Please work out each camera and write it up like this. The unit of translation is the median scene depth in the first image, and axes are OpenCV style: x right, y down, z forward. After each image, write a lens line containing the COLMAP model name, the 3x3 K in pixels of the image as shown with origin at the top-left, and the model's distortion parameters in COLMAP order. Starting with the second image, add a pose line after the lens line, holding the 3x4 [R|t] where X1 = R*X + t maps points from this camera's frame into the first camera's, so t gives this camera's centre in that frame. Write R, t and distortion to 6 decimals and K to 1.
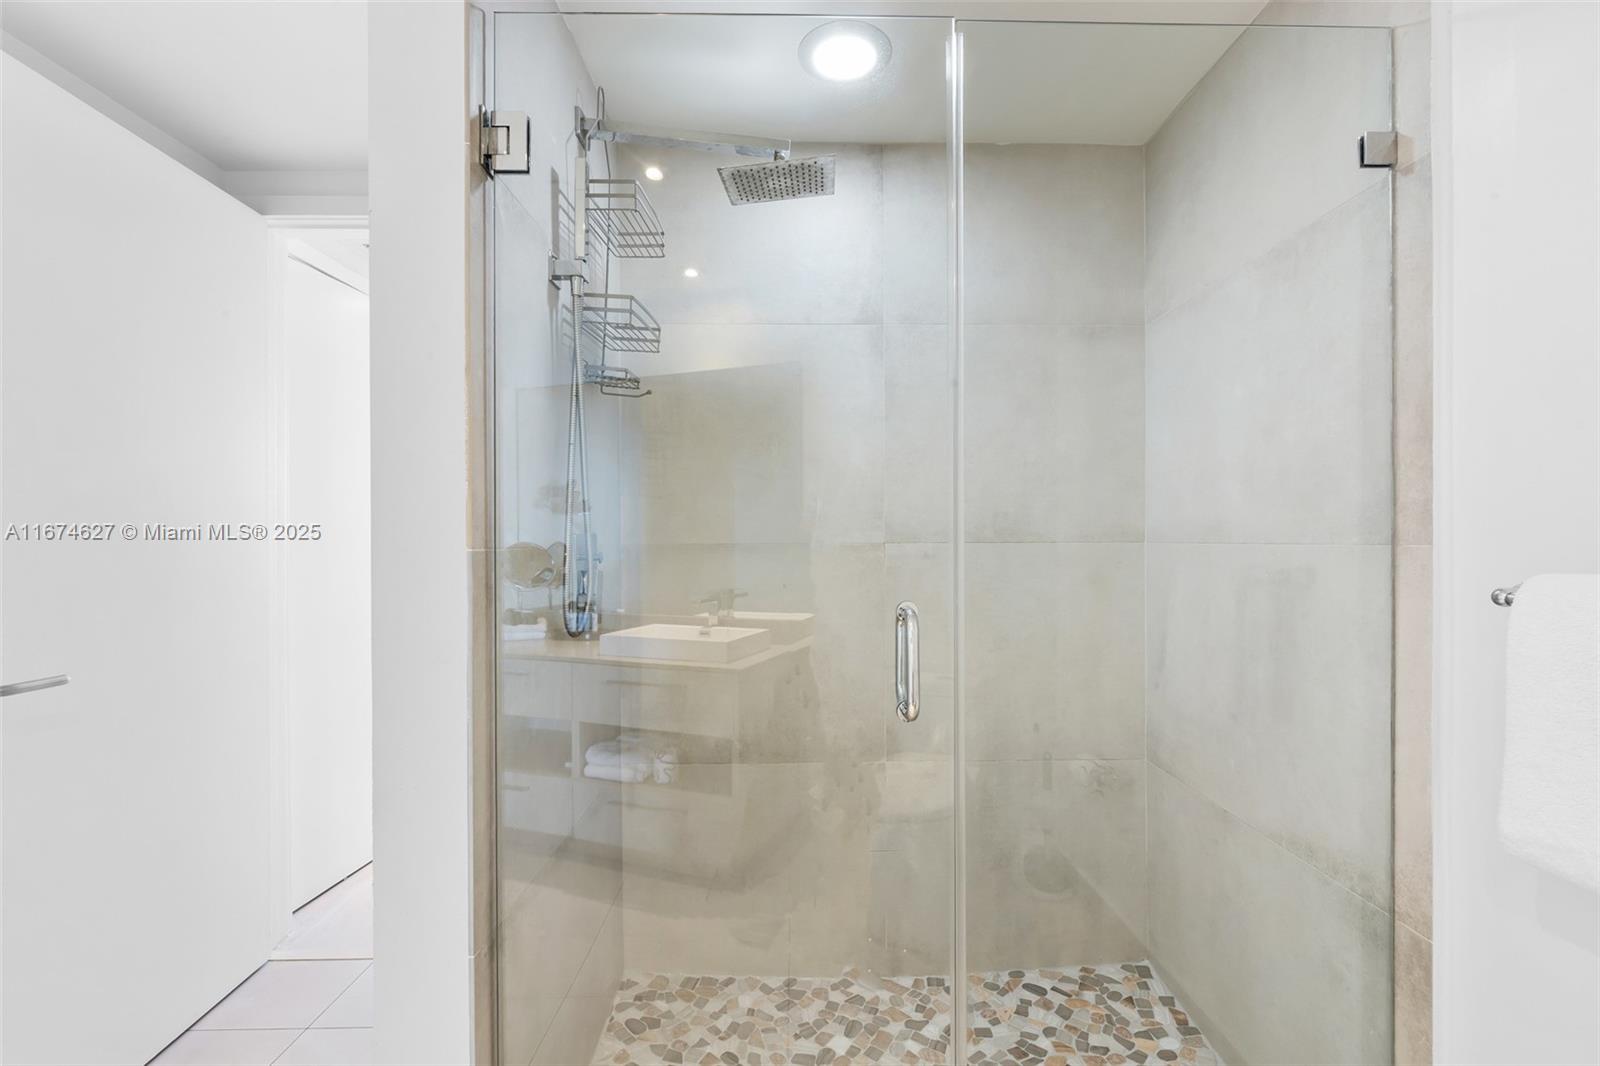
lens RADIAL K [[718.9, 0, 809.9], [0, 718.9, 536.4], [0, 0, 1]] dist [-0.001379, -0.000362]
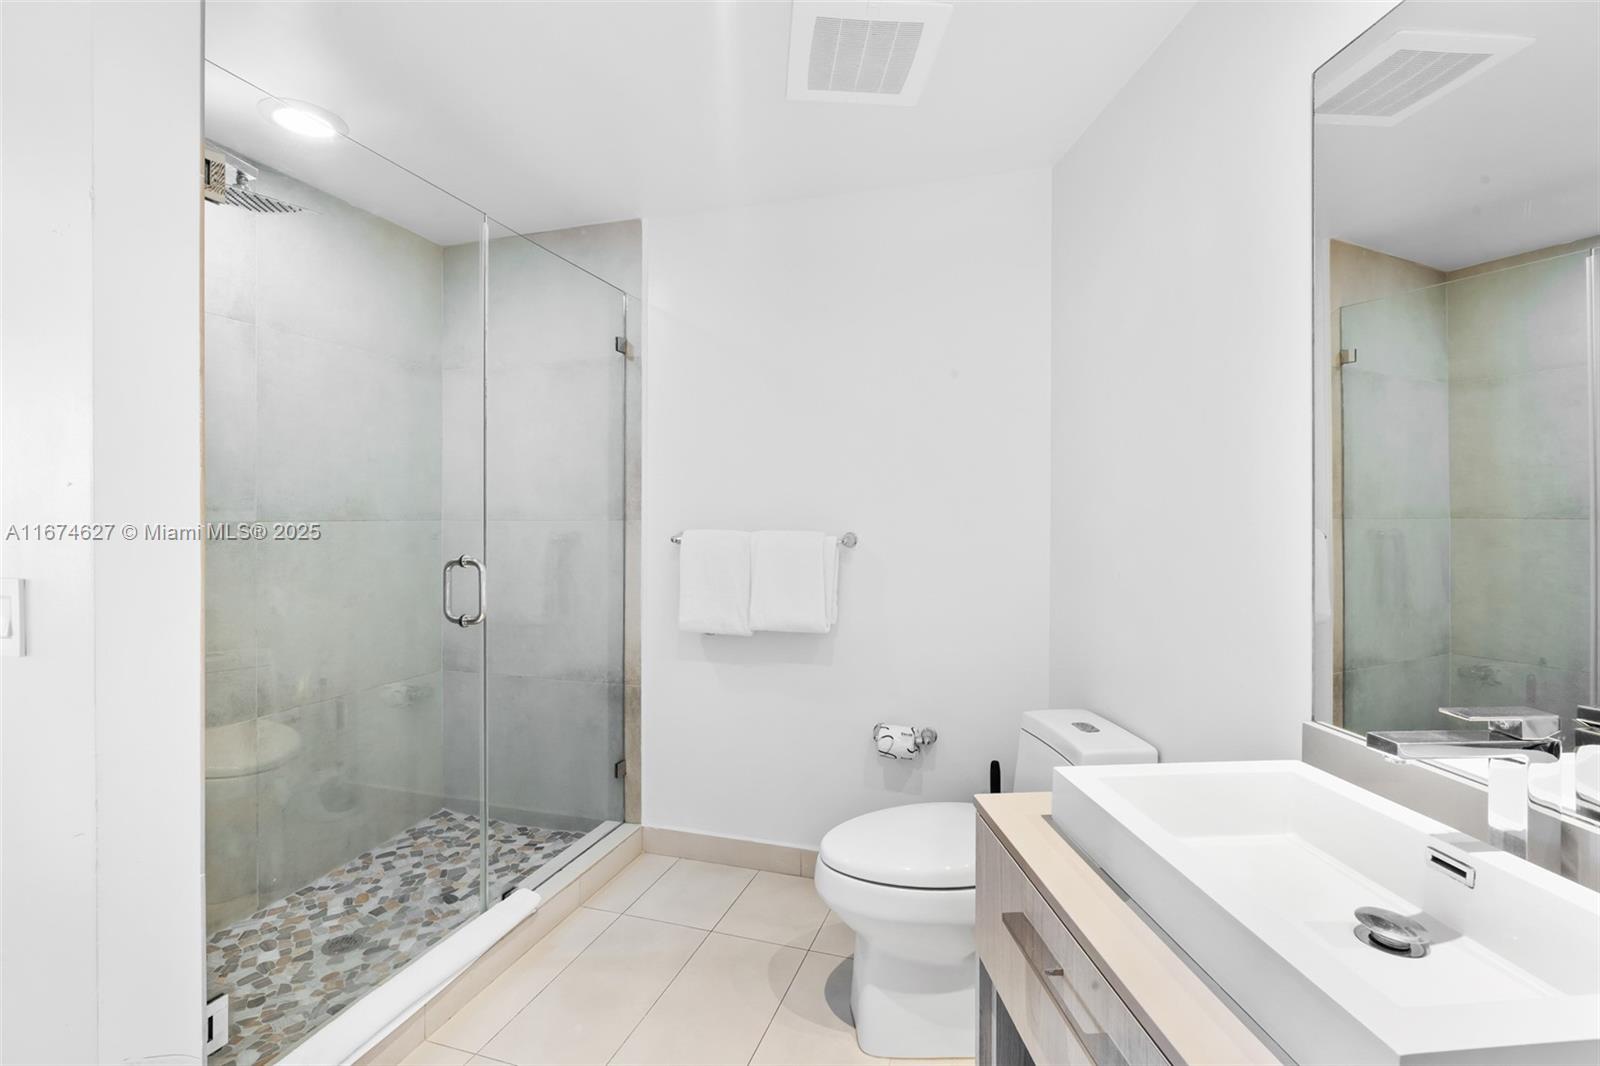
lens RADIAL K [[718.9, 0, 809.9], [0, 718.9, 536.4], [0, 0, 1]] dist [-0.001379, -0.000362]
pose [[0.316829, -0.023851, 0.948183, -0.836279], [-0.003226, 0.999651, 0.026224, -0.000471], [-0.948477, -0.011367, 0.316642, -0.200160]]
